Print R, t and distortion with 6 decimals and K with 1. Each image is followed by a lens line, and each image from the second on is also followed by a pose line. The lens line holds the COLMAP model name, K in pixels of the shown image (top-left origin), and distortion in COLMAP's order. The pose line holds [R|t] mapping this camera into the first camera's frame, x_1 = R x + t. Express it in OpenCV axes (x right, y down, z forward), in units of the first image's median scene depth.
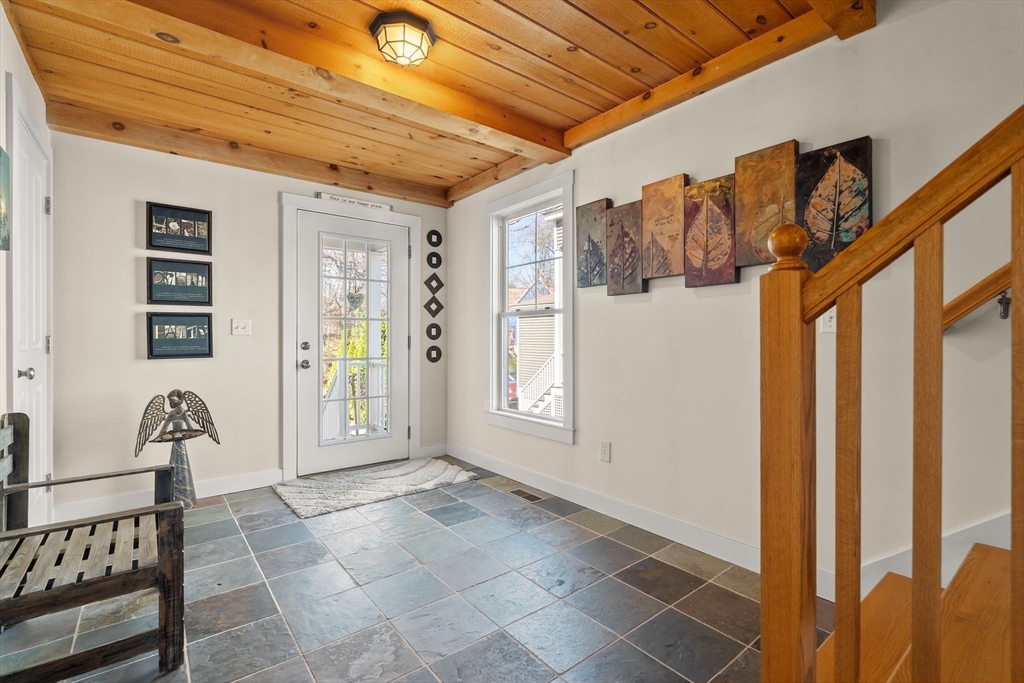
lens RADIAL K [[468.4, 0, 513.9], [0, 468.4, 338.8], [0, 0, 1]] dist [0.000595, 0.001907]
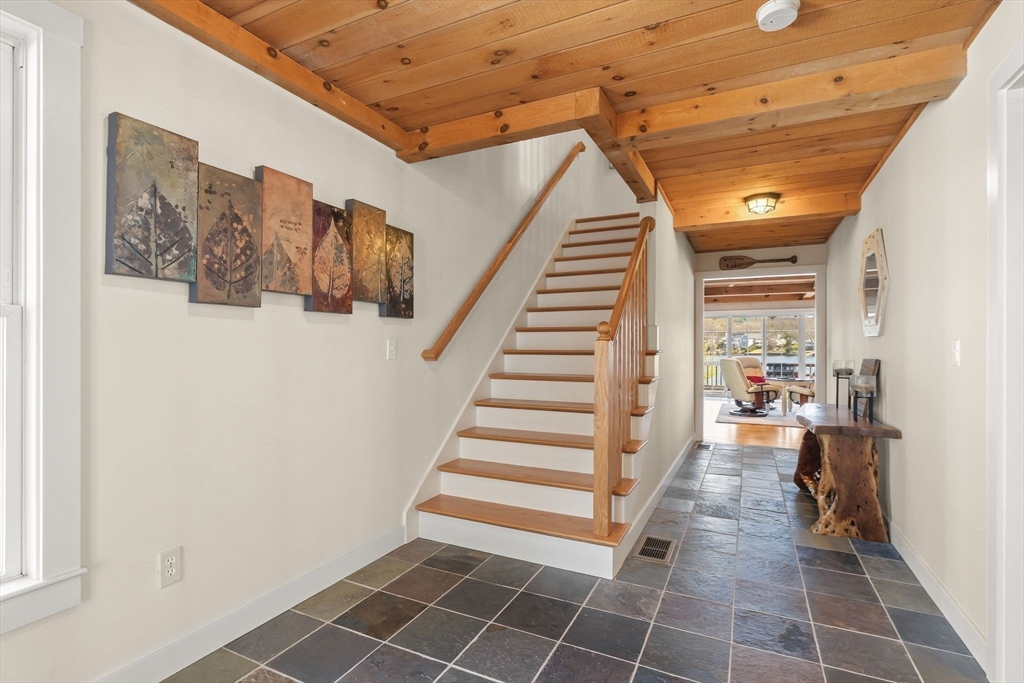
lens RADIAL K [[468.4, 0, 502.5], [0, 468.4, 347.2], [0, 0, 1]] dist [0.000595, 0.001907]
pose [[-0.406036, -0.000706, 0.913857, -0.550899], [-0.001538, 0.999999, 0.000089, -0.036725], [-0.913856, -0.001369, -0.406037, 0.939785]]
